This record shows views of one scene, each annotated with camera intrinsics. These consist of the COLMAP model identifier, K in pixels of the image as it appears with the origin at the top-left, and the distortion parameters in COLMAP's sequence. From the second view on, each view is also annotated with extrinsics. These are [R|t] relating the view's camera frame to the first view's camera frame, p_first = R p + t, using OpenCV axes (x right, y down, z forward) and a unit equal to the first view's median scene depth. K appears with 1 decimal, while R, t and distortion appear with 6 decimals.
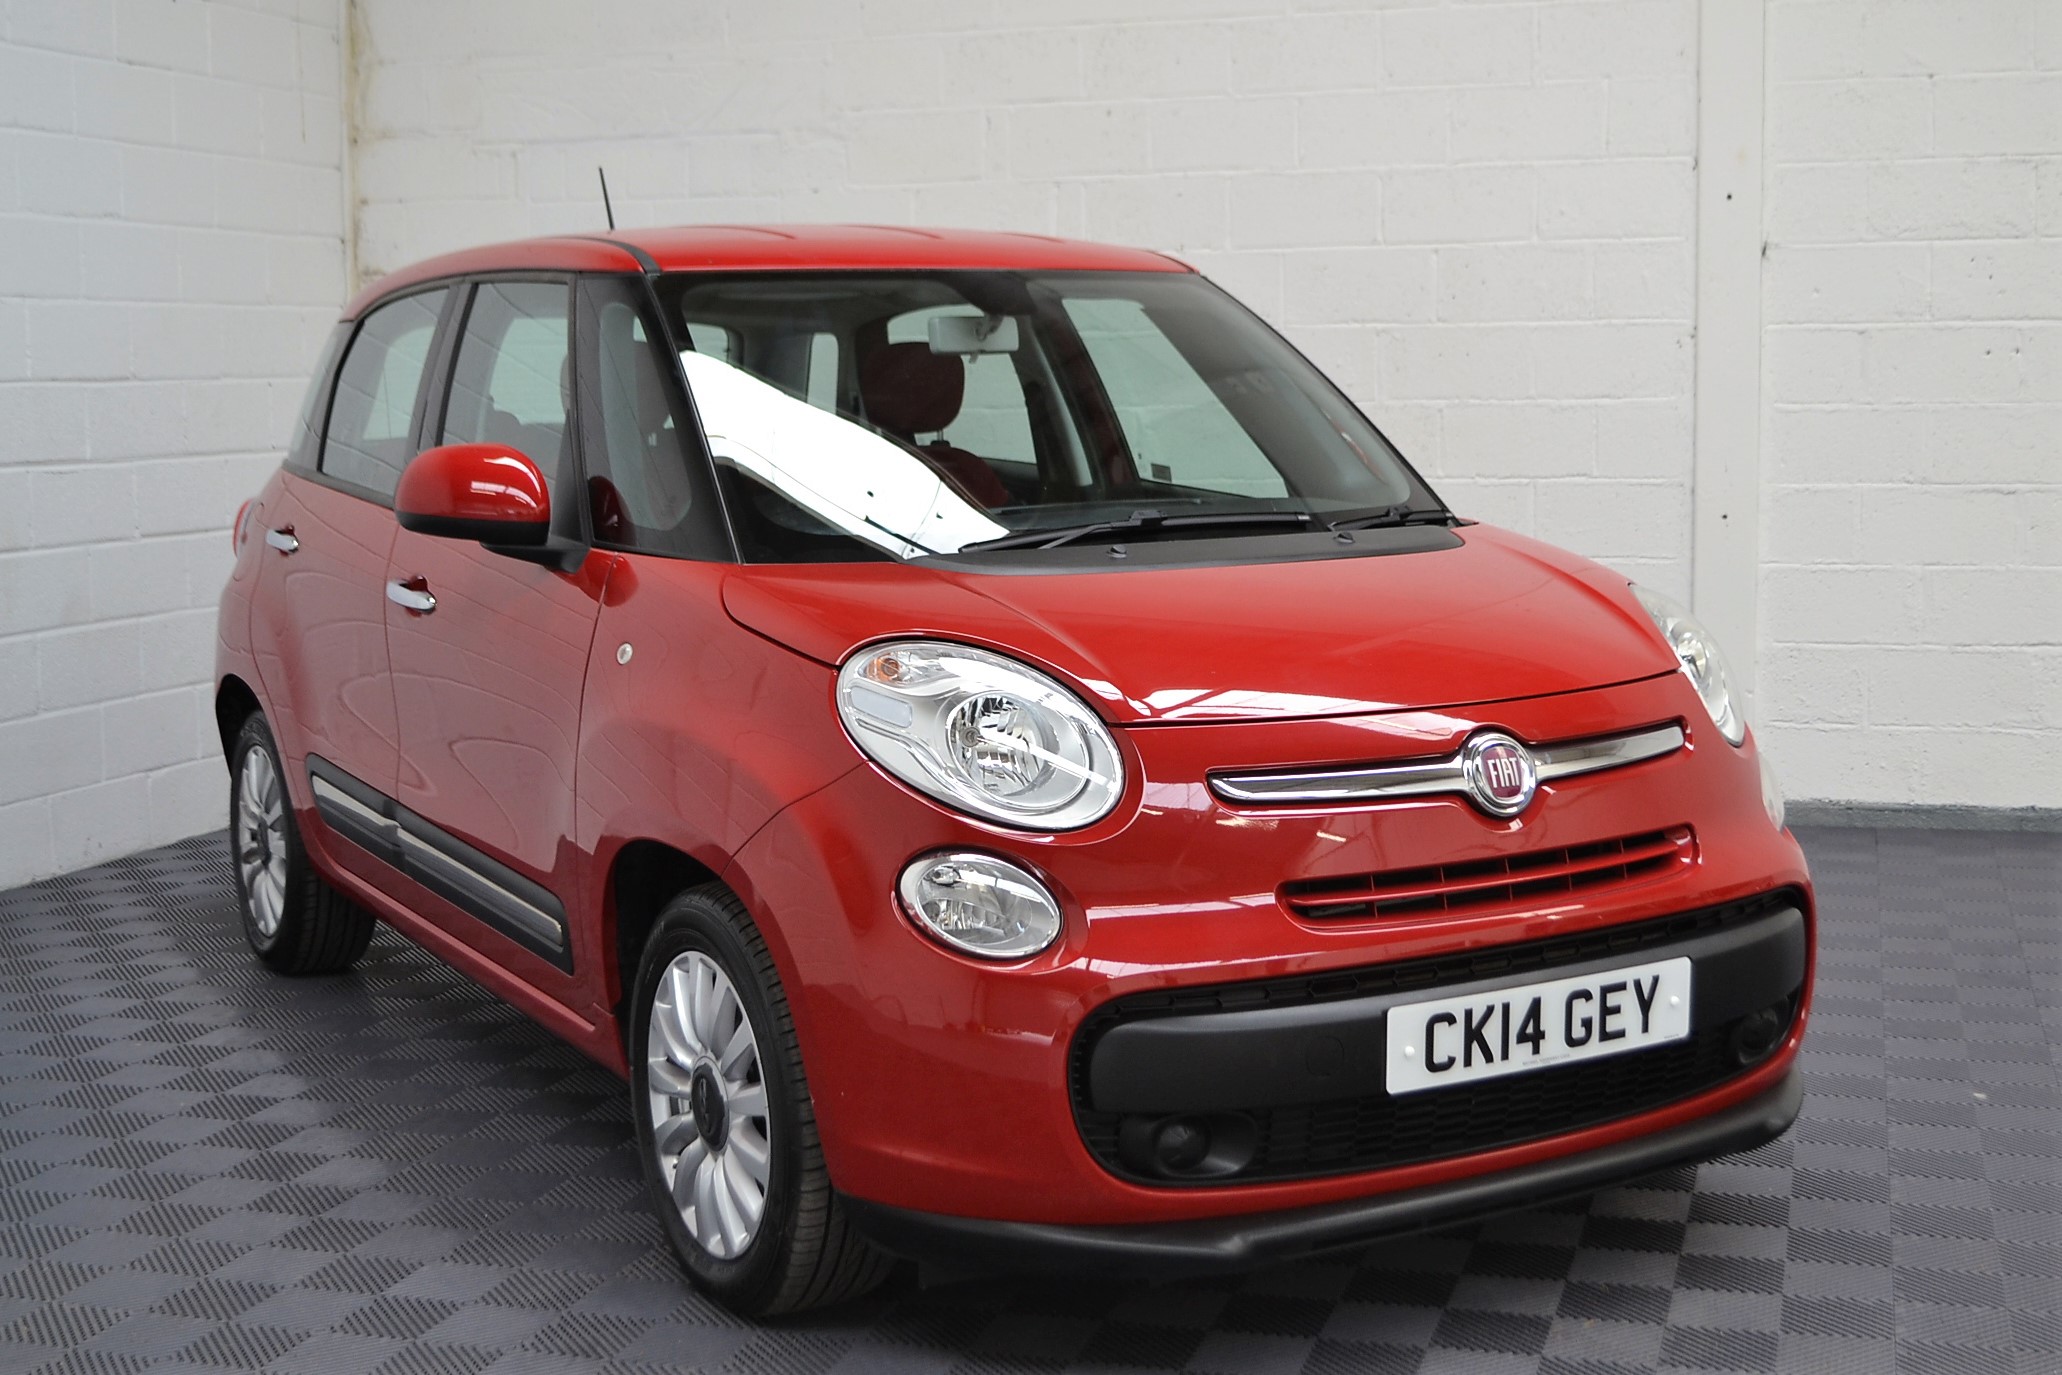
lens RADIAL K [[2530.5, 0, 1000.7], [0, 2530.5, 685.2], [0, 0, 1]] dist [-0.046045, -0.015122]
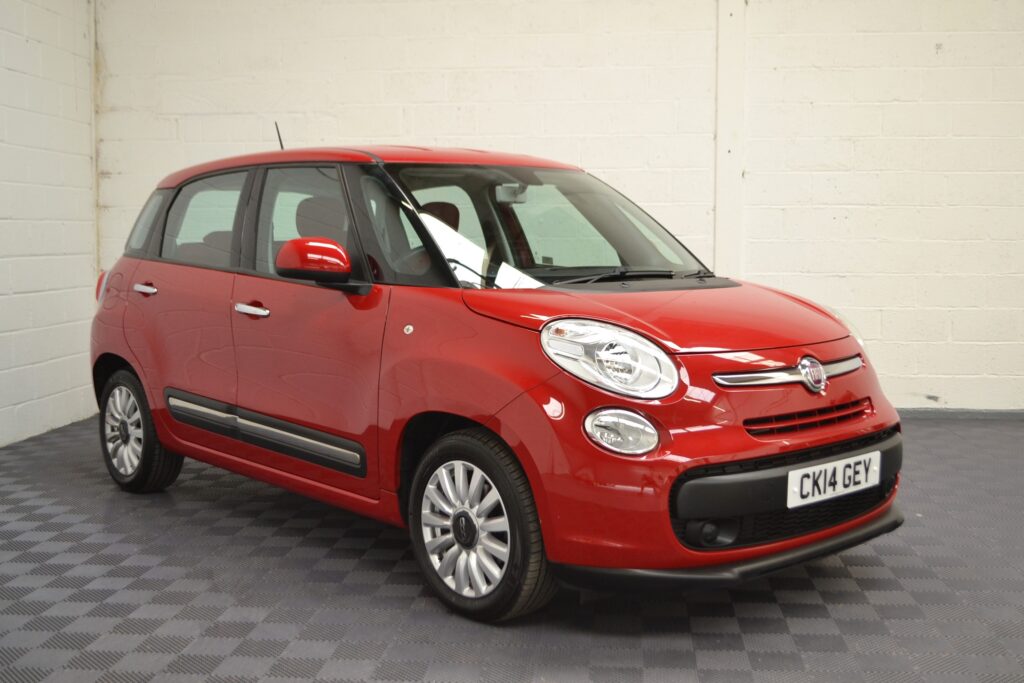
lens RADIAL K [[1134.9, 0, 466.9], [0, 1134.9, 360.2], [0, 0, 1]] dist [-0.057269, 0.000753]
pose [[0.982661, -0.007367, 0.185264, -0.311018], [0.010516, 0.999816, -0.016024, 0.033953], [-0.185112, 0.017695, 0.982558, 0.011261]]
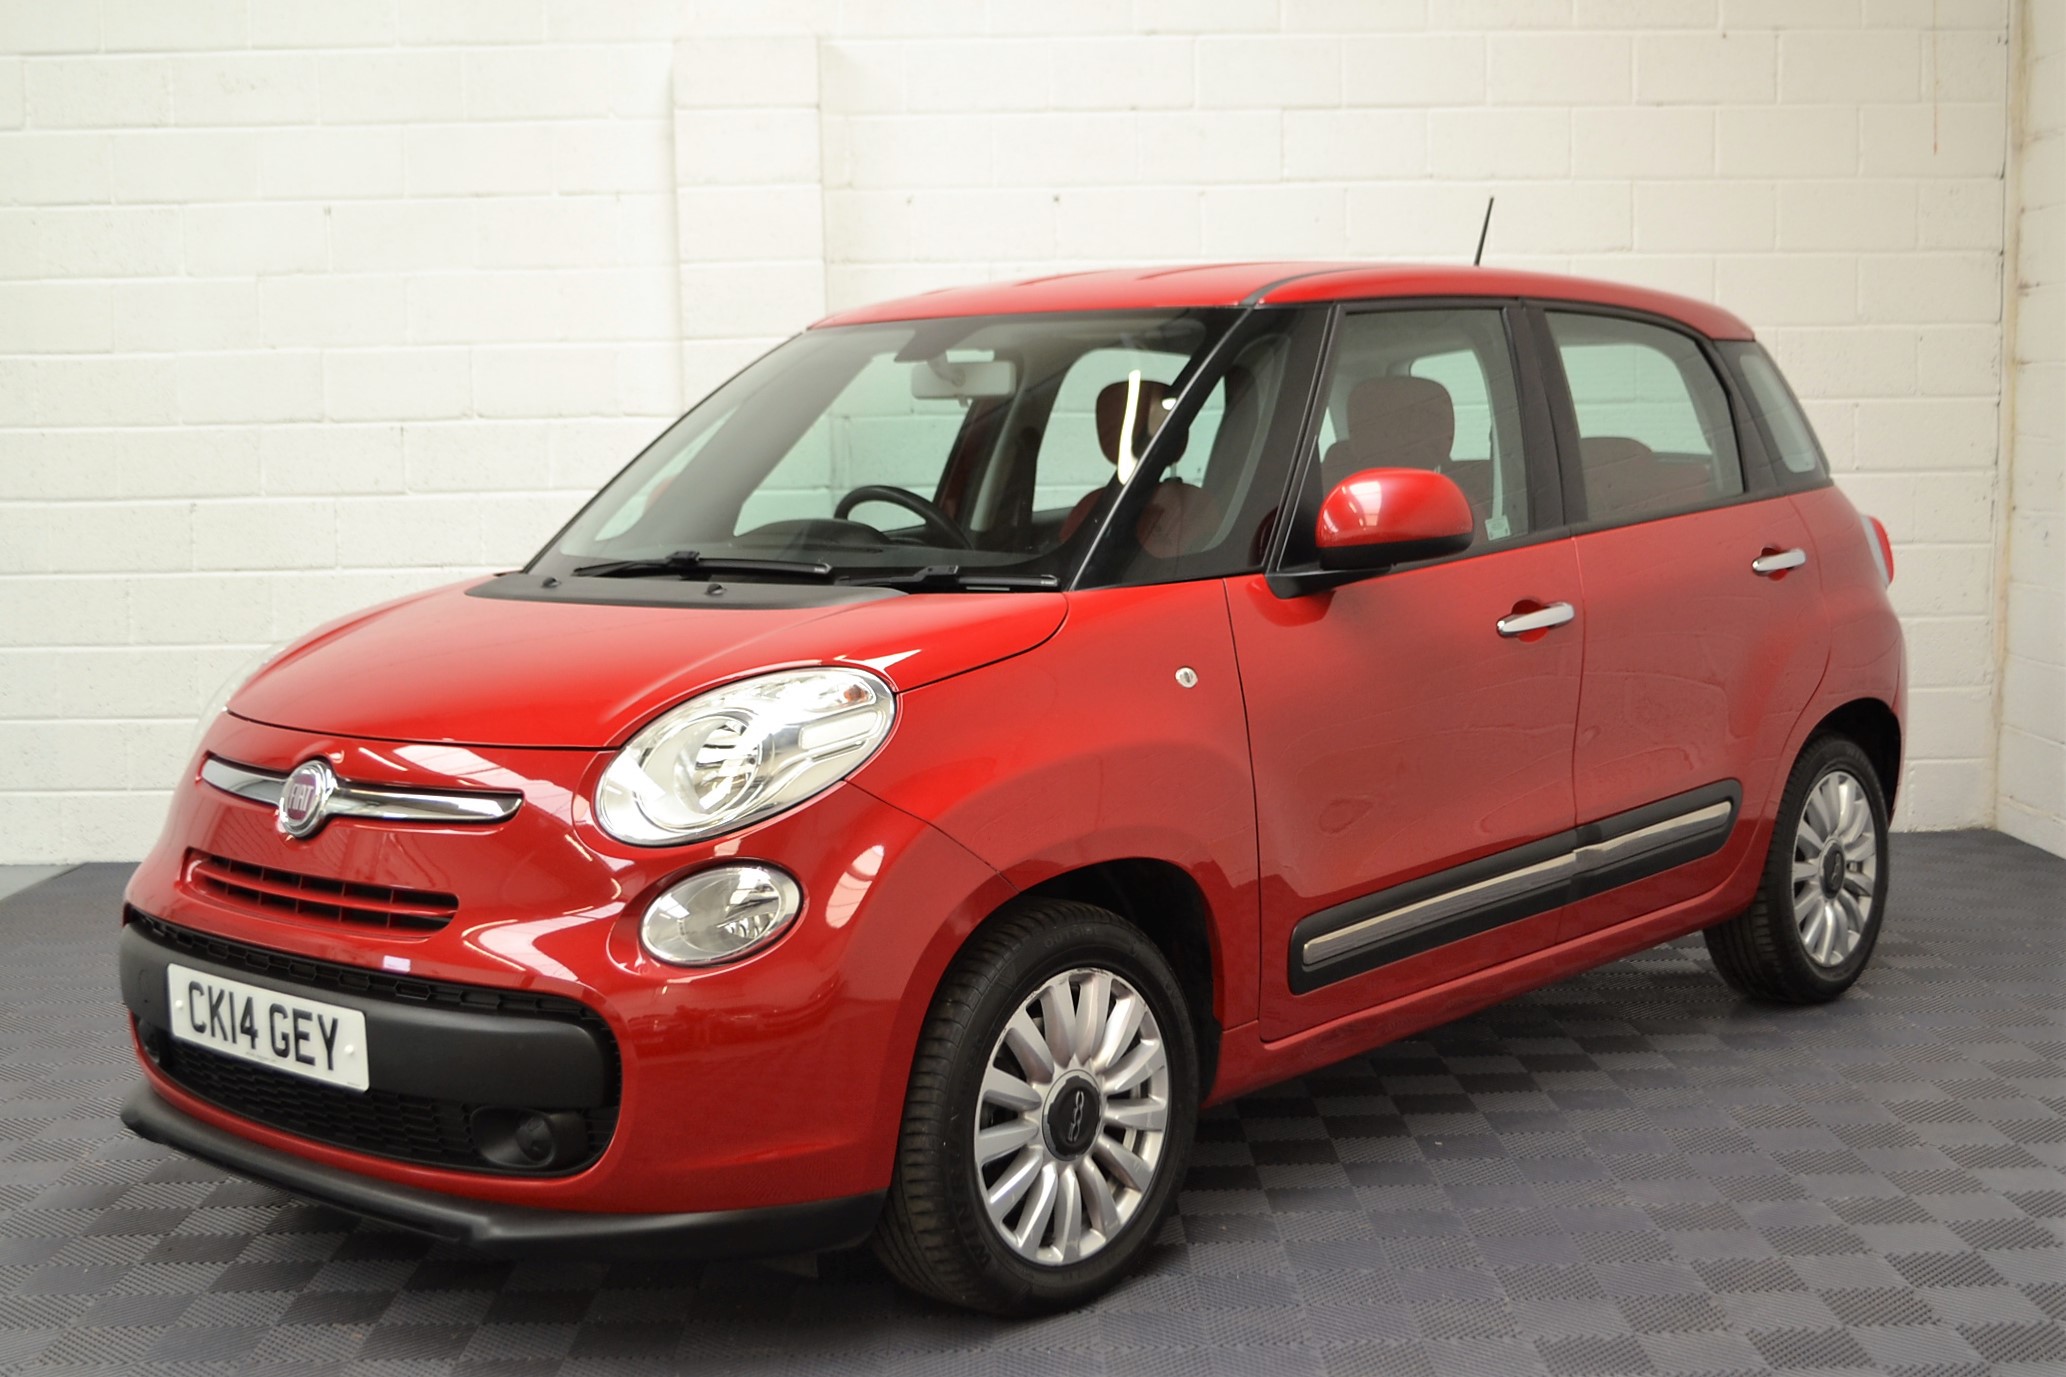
lens RADIAL K [[2560.1, 0, 1105.9], [0, 2560.1, 692.1], [0, 0, 1]] dist [-0.068001, 0.024215]
pose [[0.344092, 0.108441, -0.932653, 1.297901], [-0.103990, 0.991599, 0.076928, -0.127645], [0.933159, 0.070516, 0.352478, 0.898677]]
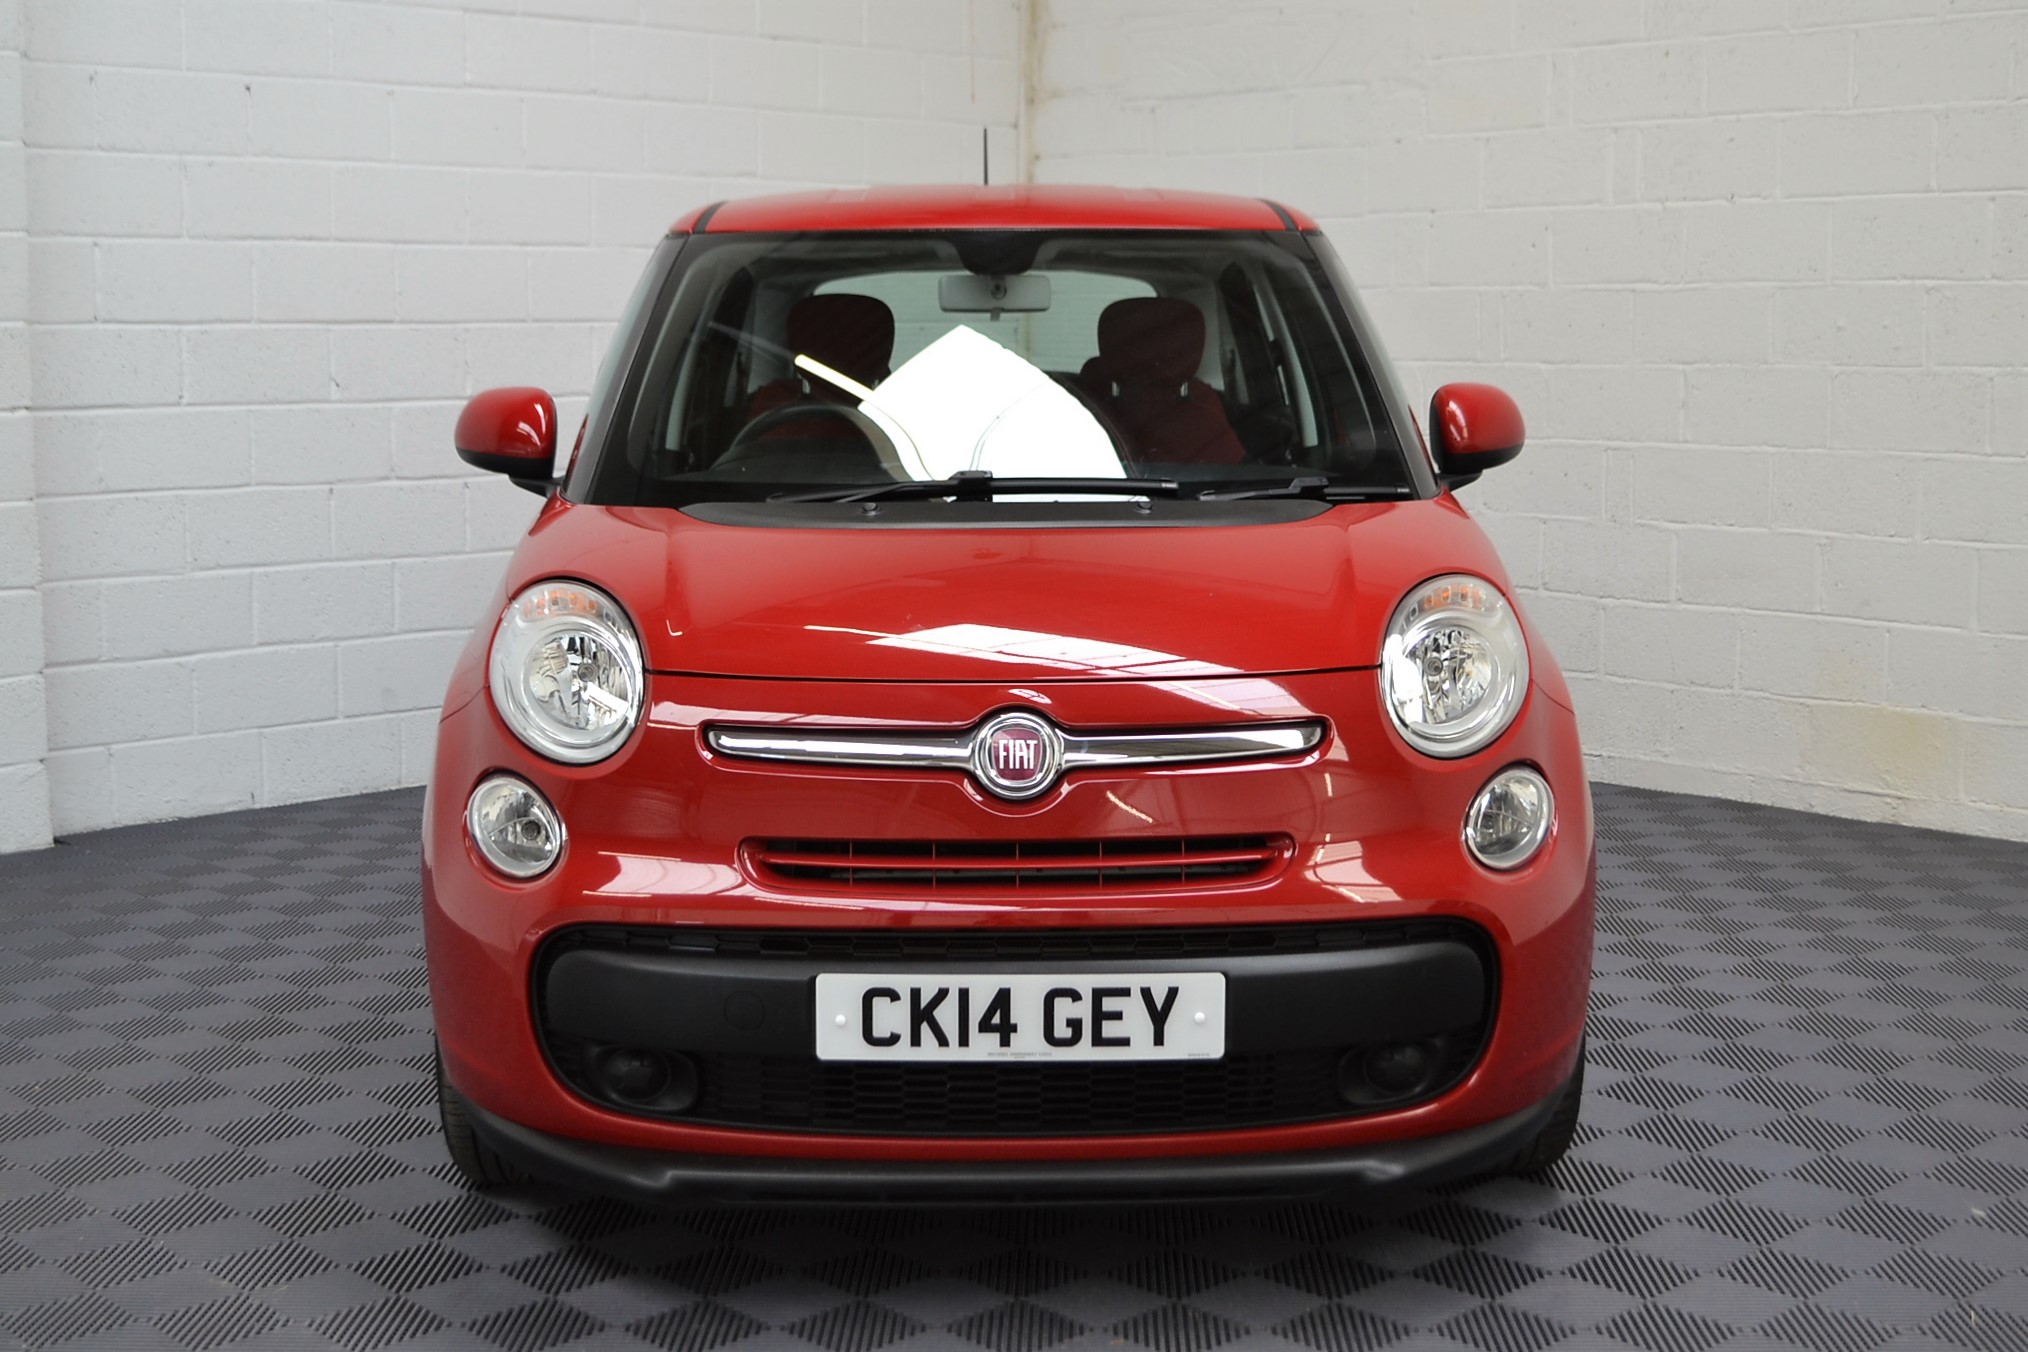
lens RADIAL K [[2488.7, 0, 984.2], [0, 2488.7, 673.7], [0, 0, 1]] dist [-0.046045, -0.015122]
pose [[0.875058, 0.080988, -0.477194, 0.617198], [-0.070762, 0.996715, 0.039398, -0.031812], [0.478817, -0.000708, 0.877914, 0.150242]]
